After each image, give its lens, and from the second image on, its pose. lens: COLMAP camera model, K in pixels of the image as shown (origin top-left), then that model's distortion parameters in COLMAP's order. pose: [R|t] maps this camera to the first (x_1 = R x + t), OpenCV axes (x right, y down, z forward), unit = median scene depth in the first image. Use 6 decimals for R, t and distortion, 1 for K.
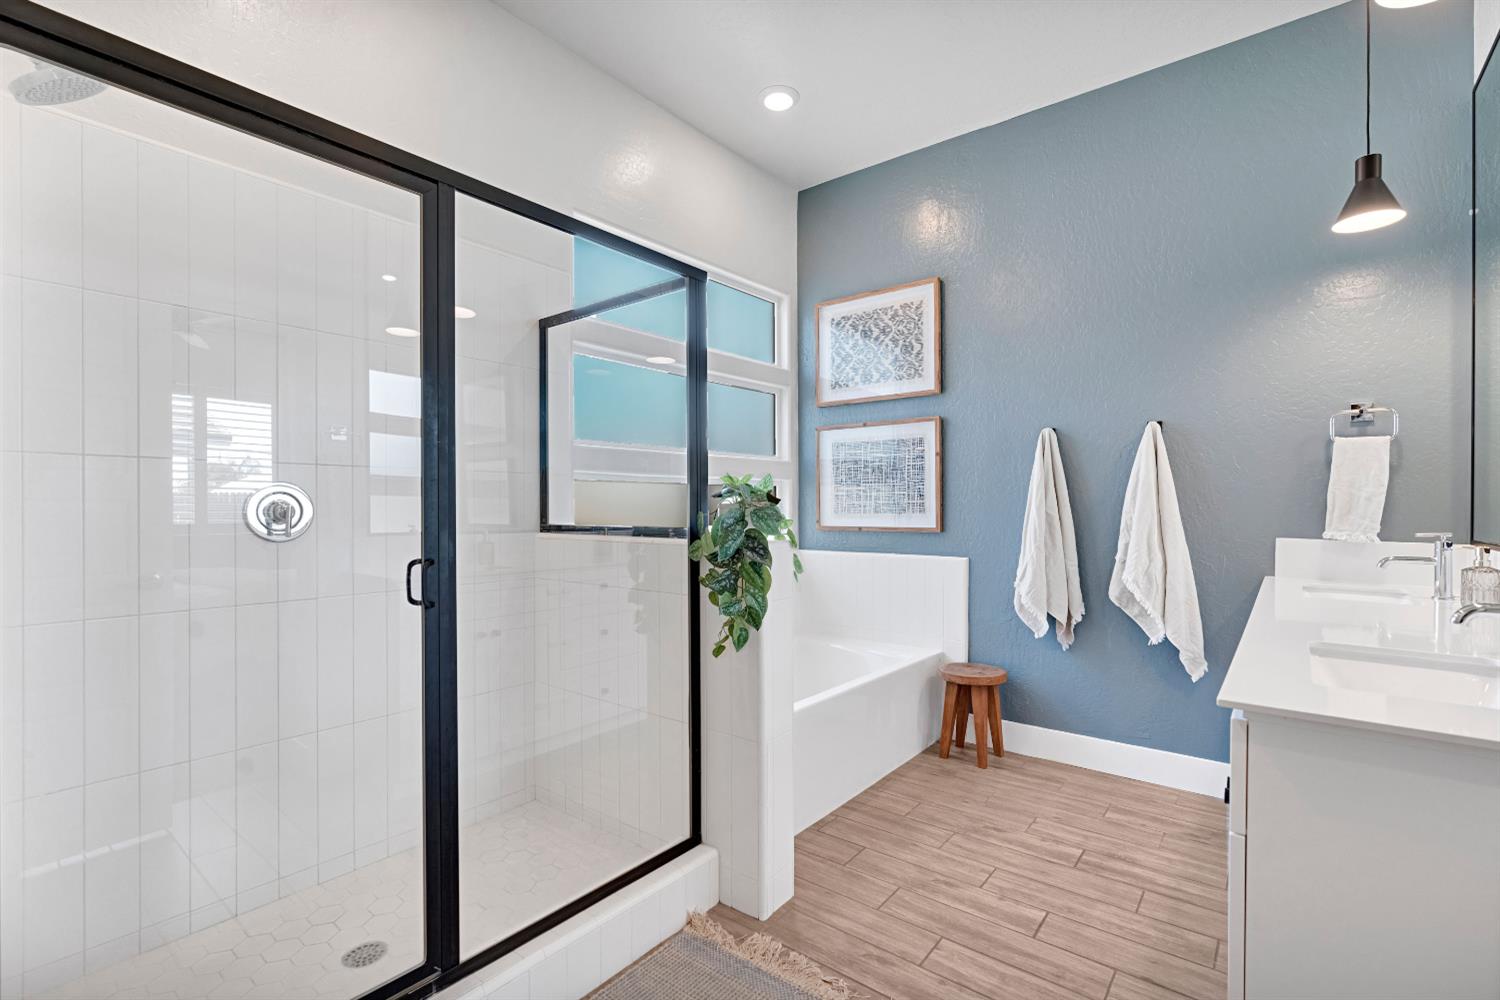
lens RADIAL K [[663.0, 0, 750.0], [0, 663.0, 500.0], [0, 0, 1]] dist [-0.020128, 0.000459]
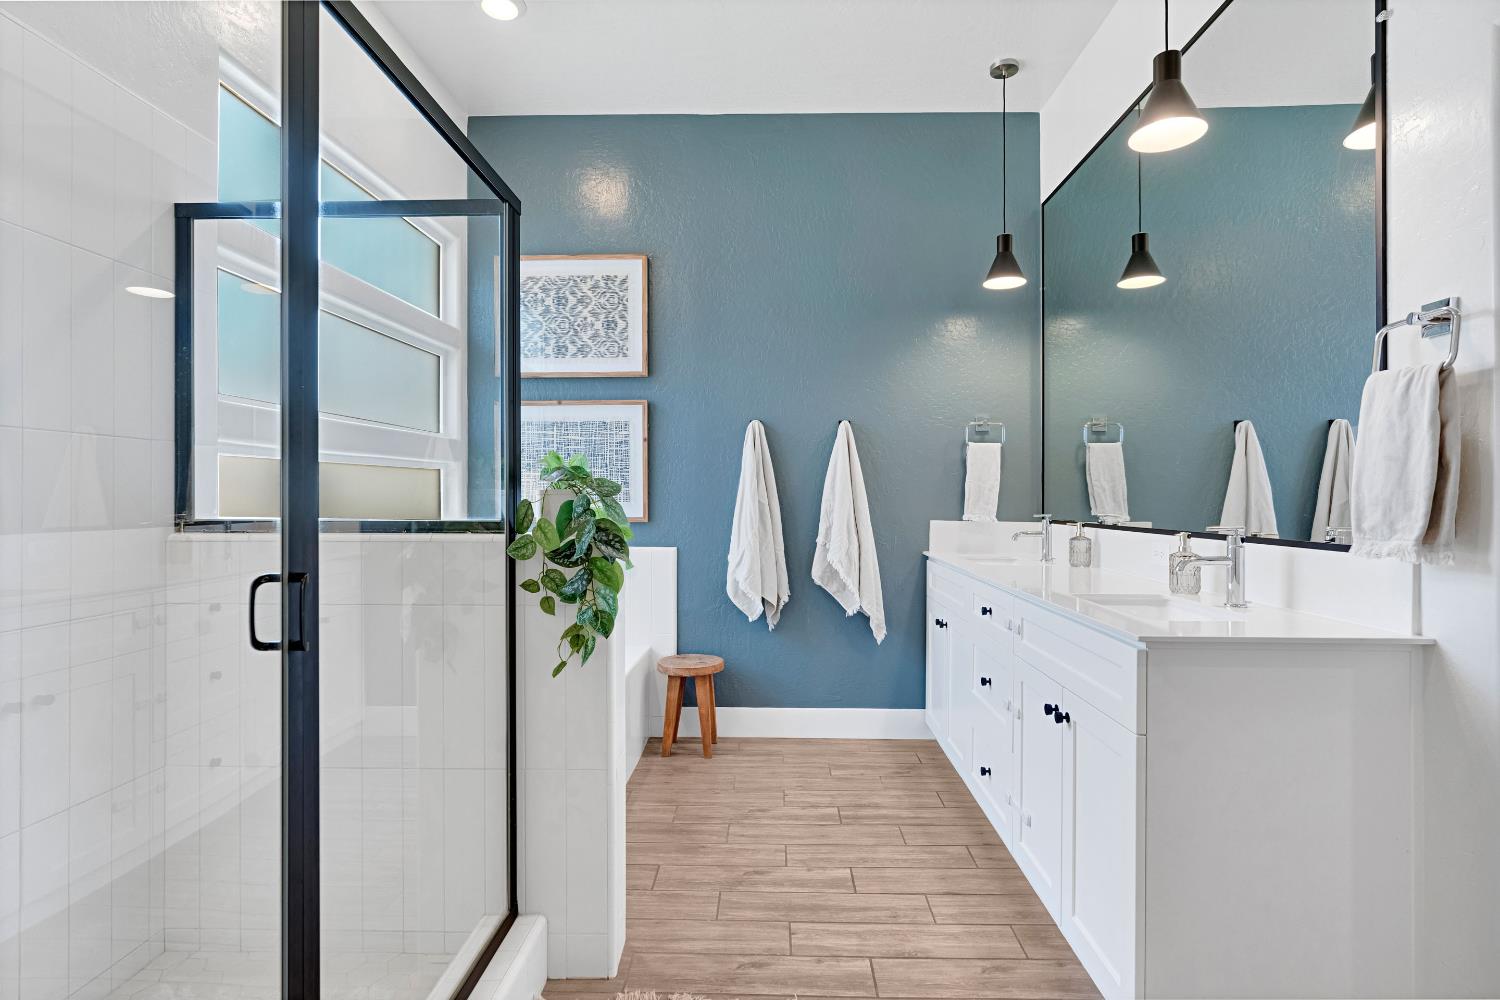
lens RADIAL K [[719.2, 0, 751.9], [0, 719.2, 482.1], [0, 0, 1]] dist [-0.023259, -0.000261]
pose [[0.797938, 0.013950, 0.602578, -0.306301], [-0.007734, 0.999887, -0.012907, 0.005345], [-0.602690, 0.005639, 0.797956, 0.116557]]
